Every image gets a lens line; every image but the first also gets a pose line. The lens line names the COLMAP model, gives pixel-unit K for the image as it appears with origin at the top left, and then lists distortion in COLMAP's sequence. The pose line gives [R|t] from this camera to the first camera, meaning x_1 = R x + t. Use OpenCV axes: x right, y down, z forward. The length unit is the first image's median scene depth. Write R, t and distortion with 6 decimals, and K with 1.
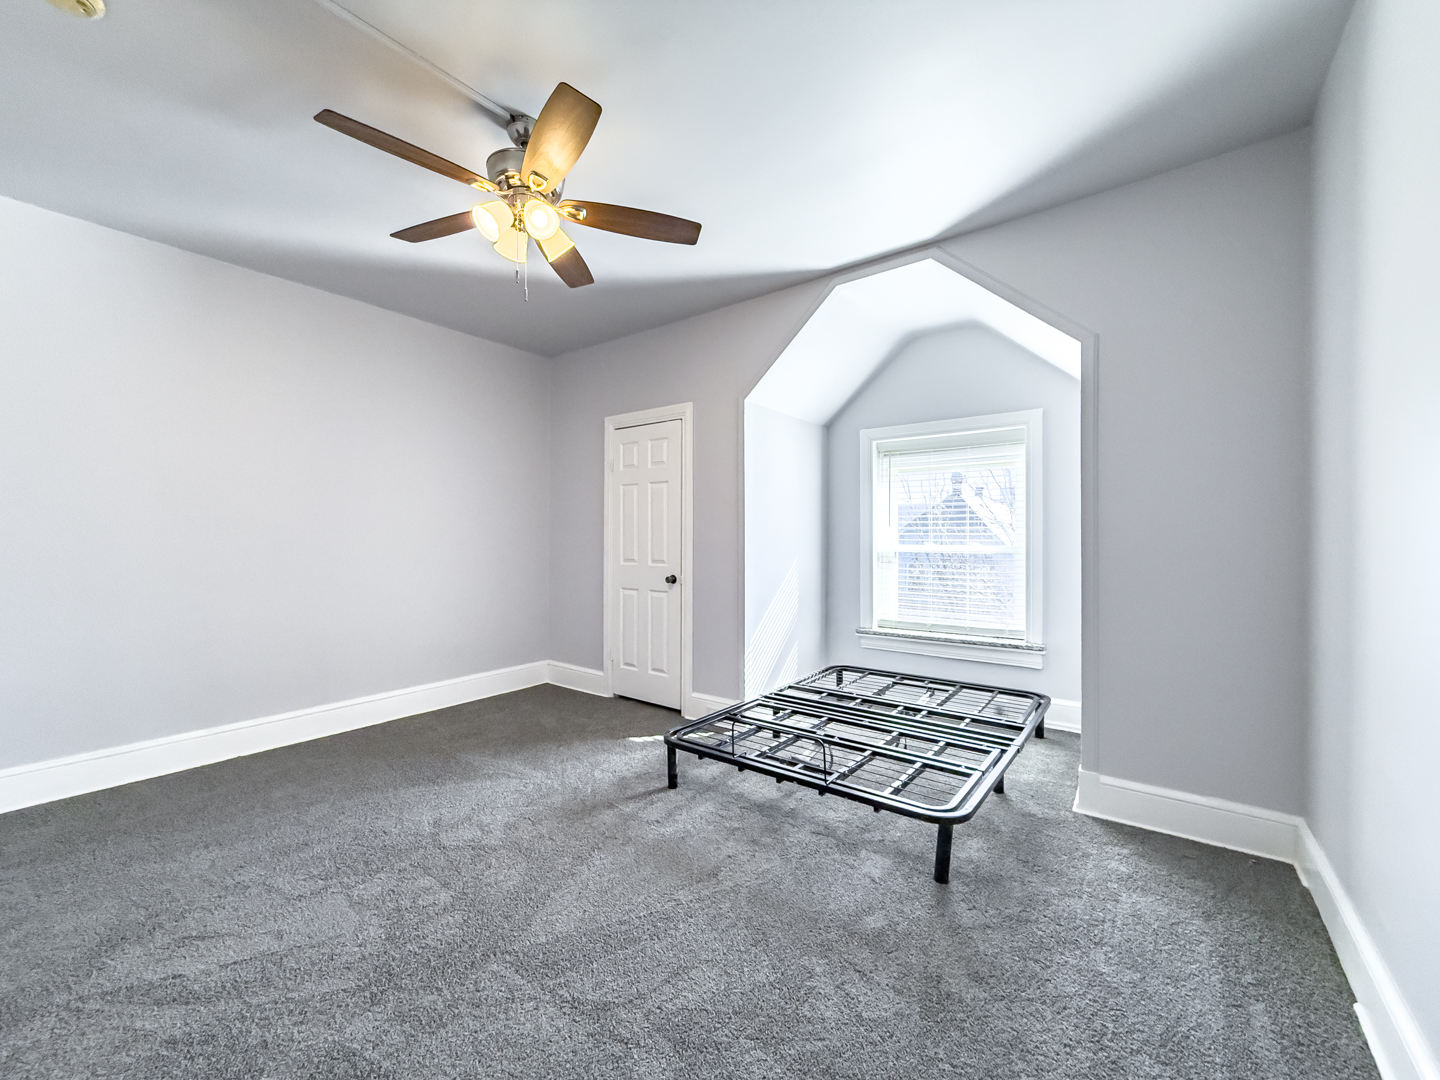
lens RADIAL K [[584.8, 0, 715.7], [0, 584.8, 538.3], [0, 0, 1]] dist [-0.001243, -0.000019]
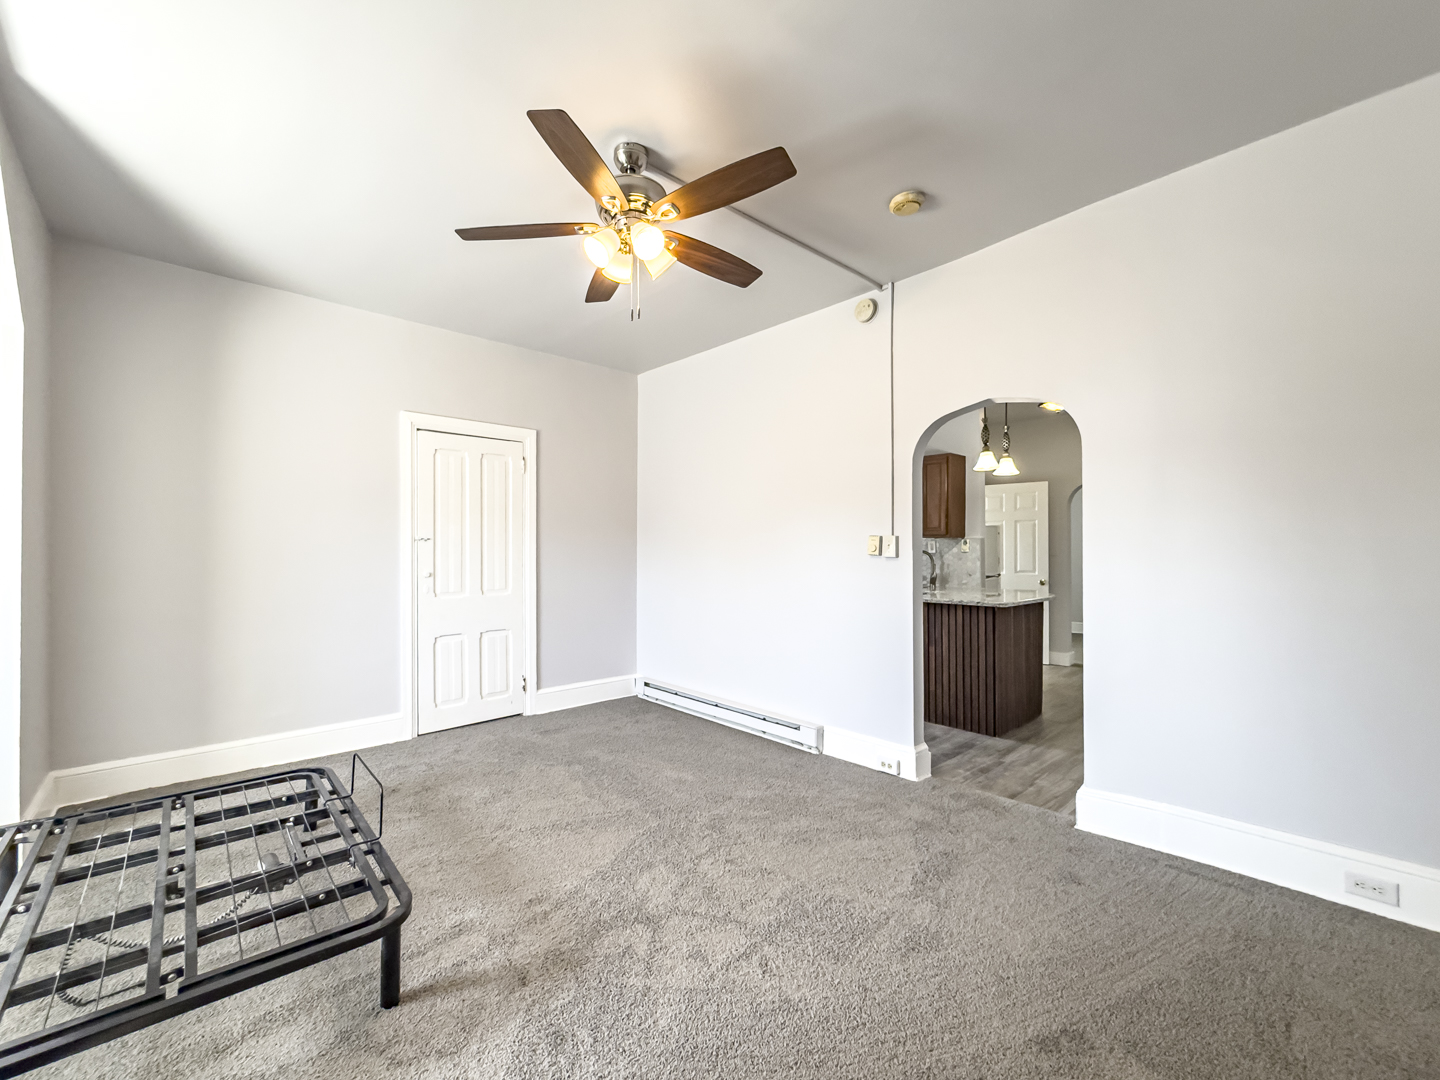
lens RADIAL K [[584.8, 0, 687.3], [0, 584.8, 543.2], [0, 0, 1]] dist [-0.001243, -0.000019]
pose [[-0.978134, 0.005006, 0.207916, -0.408131], [0.002966, 0.999944, -0.010122, -0.002604], [-0.207955, -0.009284, -0.978094, 1.301450]]
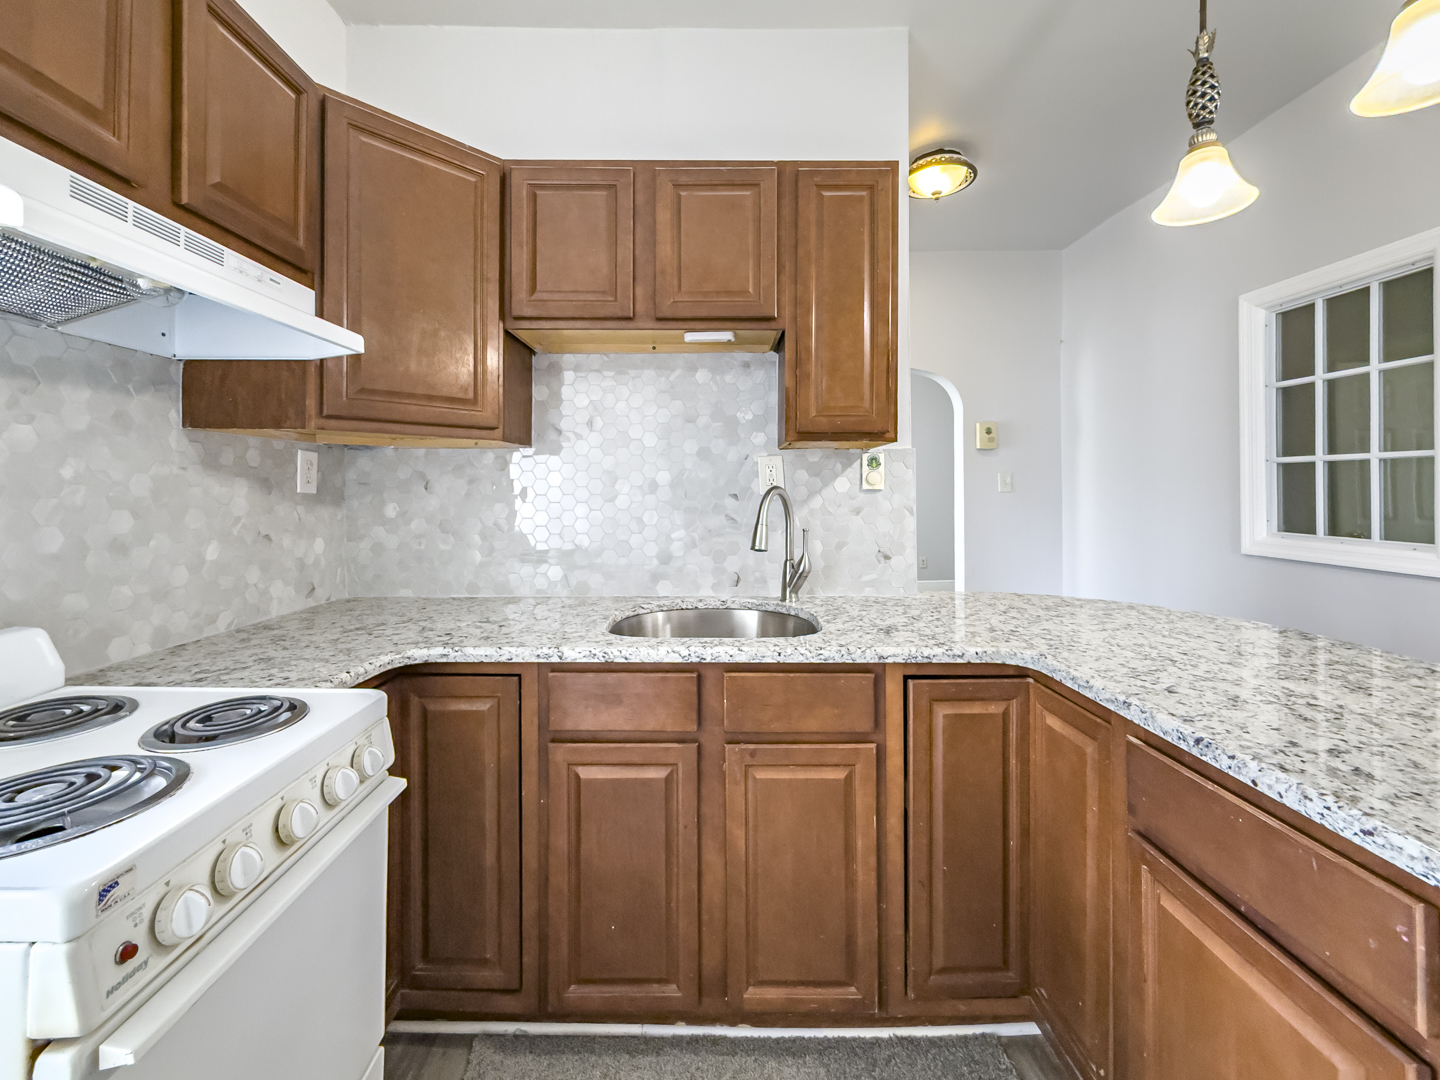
lens RADIAL K [[584.8, 0, 727.5], [0, 584.8, 485.7], [0, 0, 1]] dist [-0.001243, -0.000019]
pose [[-0.788539, 0.000060, -0.614985, -0.378002], [0.002840, 0.999990, -0.003543, 0.005492], [0.614979, -0.004541, -0.788531, -0.127146]]
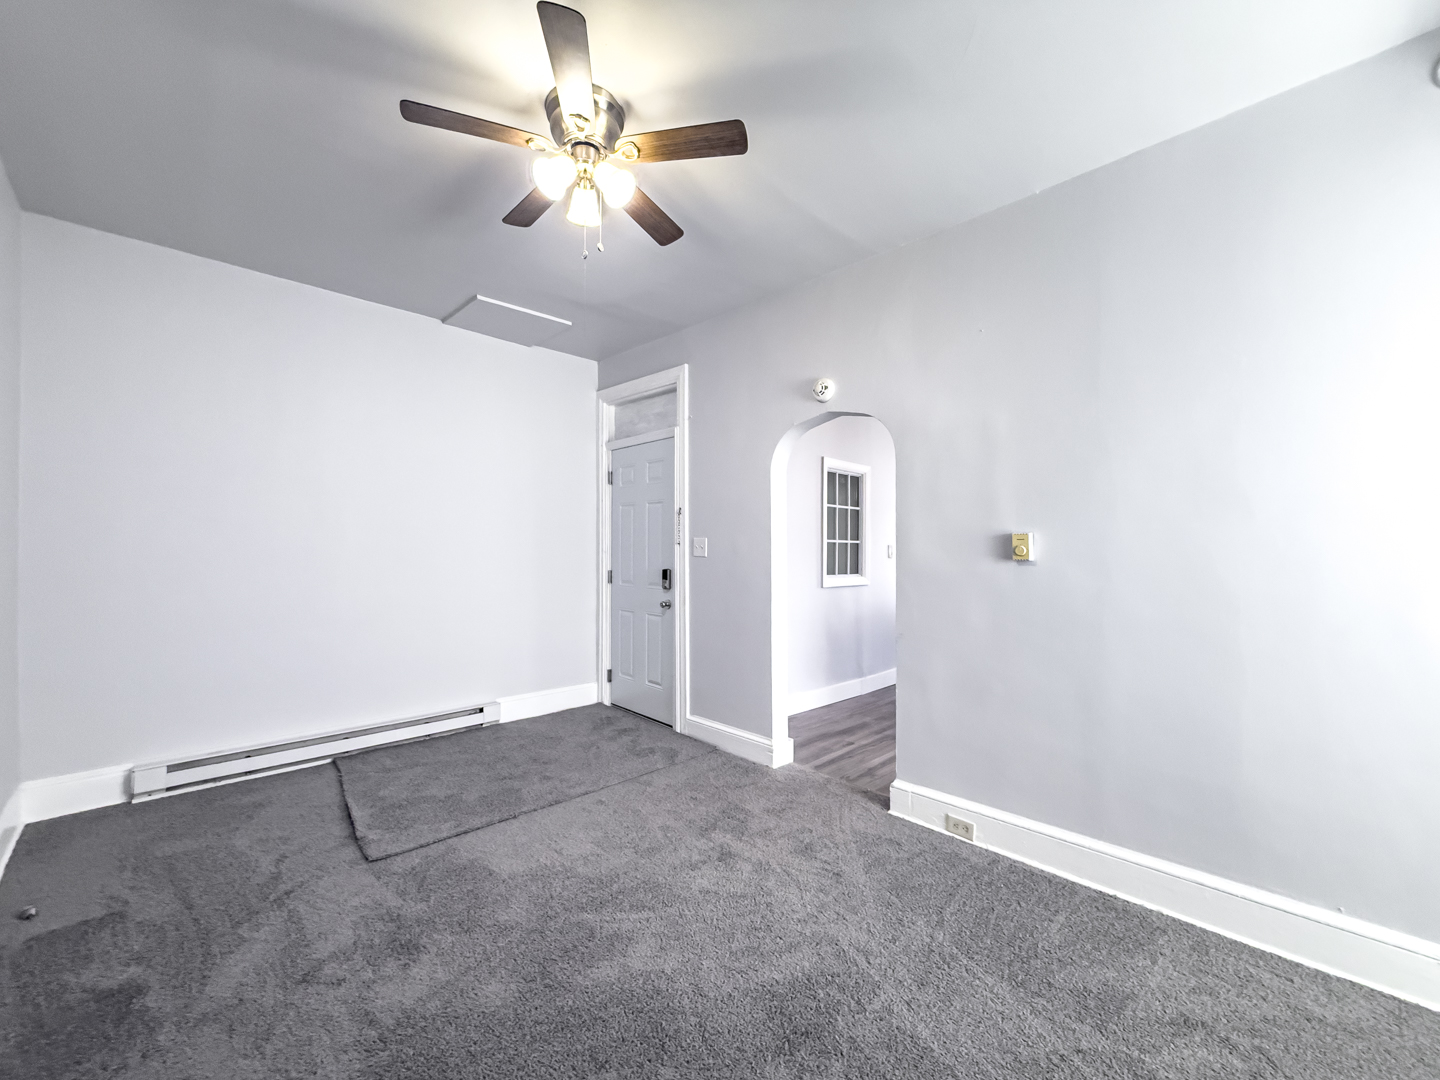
lens RADIAL K [[584.8, 0, 714.0], [0, 584.8, 552.6], [0, 0, 1]] dist [-0.001243, -0.000019]
pose [[0.986690, 0.007722, -0.162430, -1.408287], [-0.007008, 0.999963, 0.004973, -0.001270], [0.162463, -0.003769, 0.986708, -1.849376]]
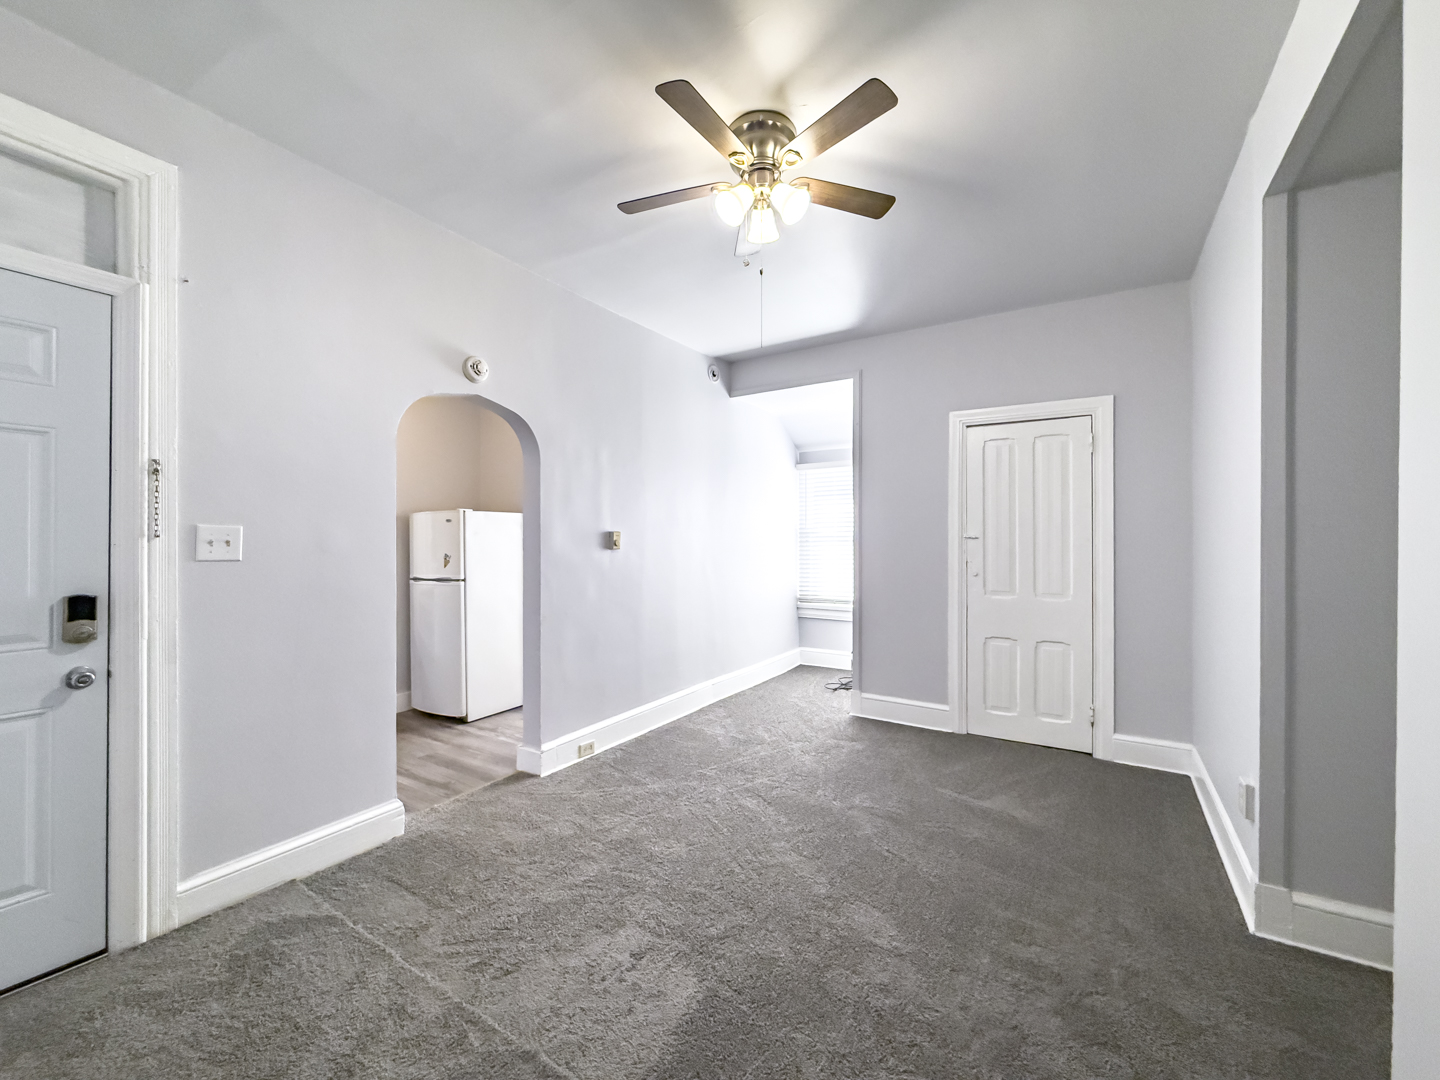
lens RADIAL K [[584.8, 0, 726.1], [0, 584.8, 540.5], [0, 0, 1]] dist [-0.001243, -0.000019]
pose [[-0.088649, -0.002011, 0.996061, -2.305308], [0.000519, 0.999998, 0.002065, -0.009552], [-0.996063, 0.000700, -0.088648, -1.159444]]
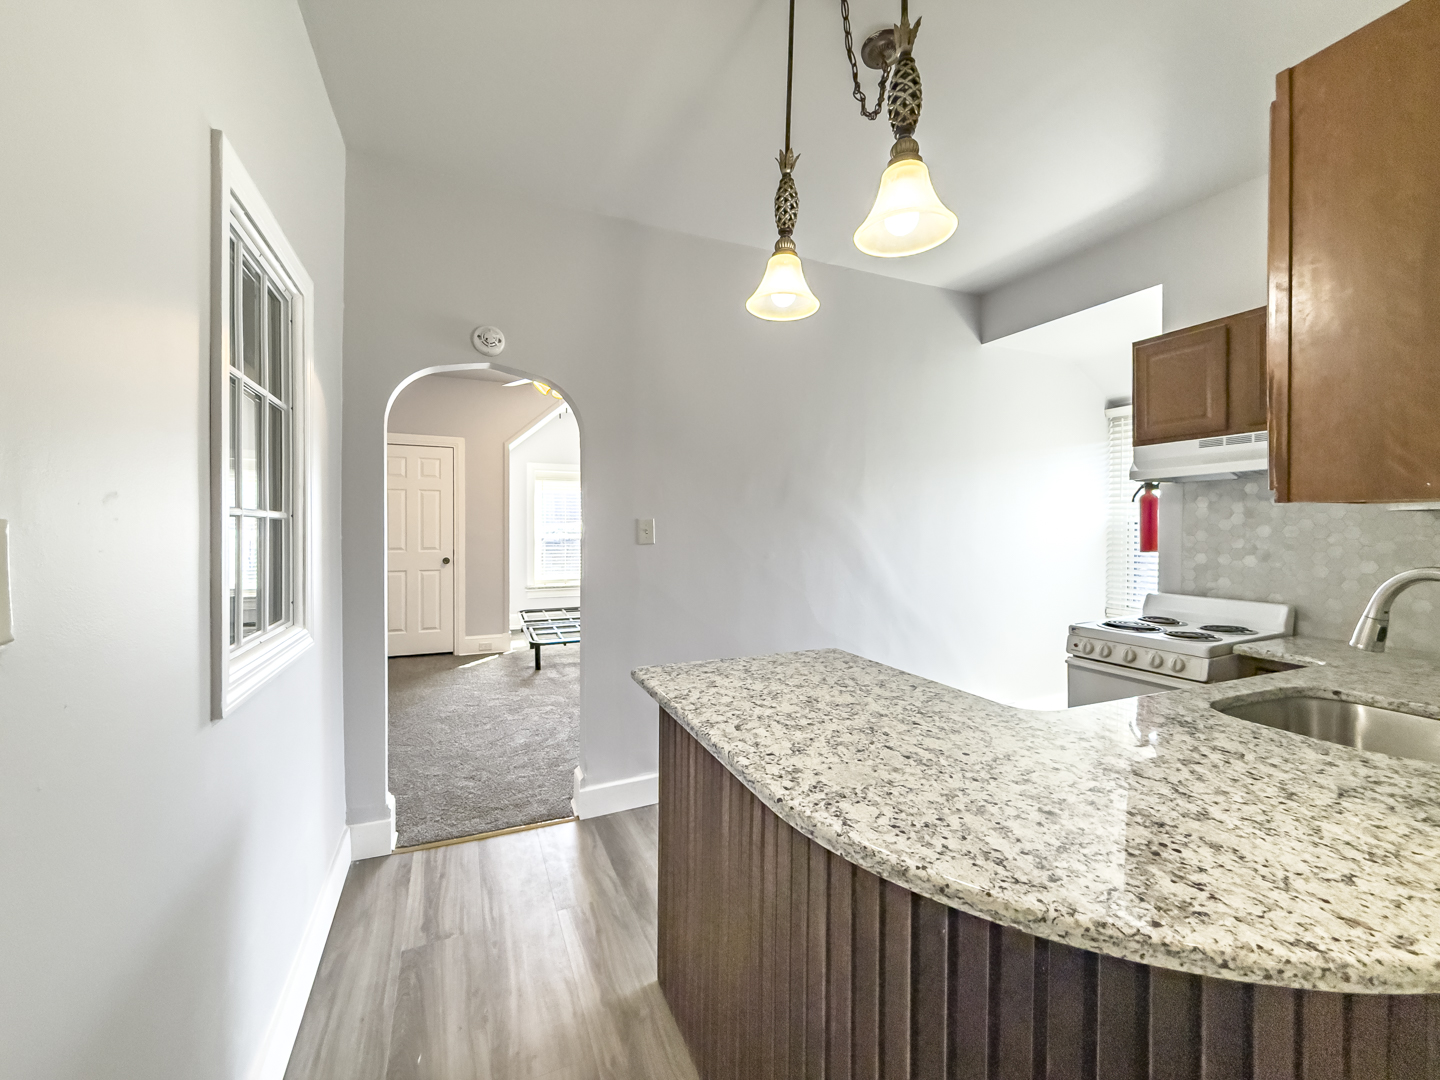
lens RADIAL K [[584.8, 0, 711.5], [0, 584.8, 528.4], [0, 0, 1]] dist [-0.001243, -0.000019]
pose [[0.490358, -0.002838, 0.871517, -1.211825], [-0.002314, 0.999987, 0.004558, -0.018460], [-0.871518, -0.004252, 0.490345, -0.308012]]
